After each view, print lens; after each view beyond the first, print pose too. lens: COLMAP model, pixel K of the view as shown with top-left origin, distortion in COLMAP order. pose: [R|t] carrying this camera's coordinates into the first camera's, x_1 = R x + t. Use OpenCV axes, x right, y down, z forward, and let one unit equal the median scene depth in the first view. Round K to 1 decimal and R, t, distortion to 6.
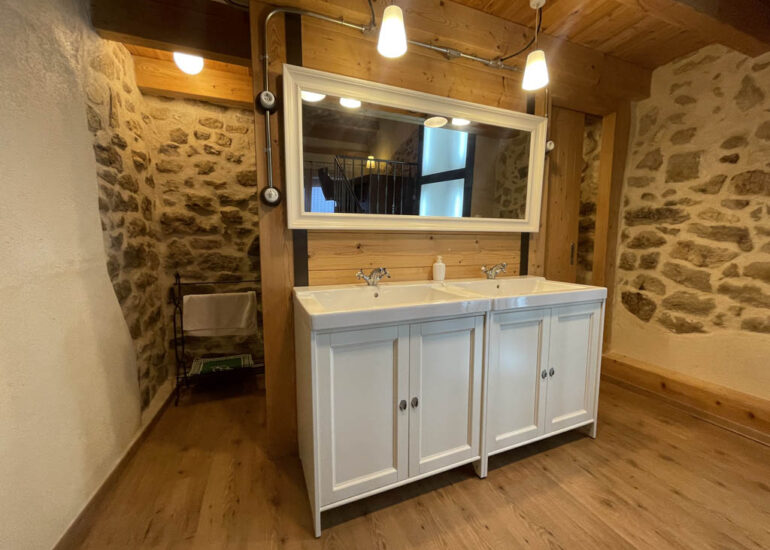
lens RADIAL K [[306.1, 0, 387.3], [0, 306.1, 275.2], [0, 0, 1]] dist [-0.001646, -0.000296]
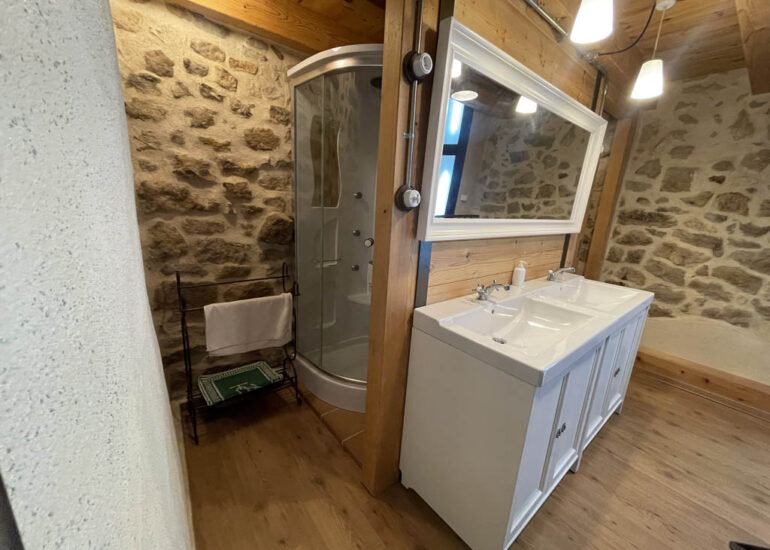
lens RADIAL K [[306.1, 0, 383.0], [0, 306.1, 273.8], [0, 0, 1]] dist [-0.001646, -0.000296]
pose [[0.953148, -0.011487, 0.302287, -0.462315], [-0.031204, 0.990215, 0.136018, -0.119185], [-0.300892, -0.139078, 0.943463, 0.182749]]
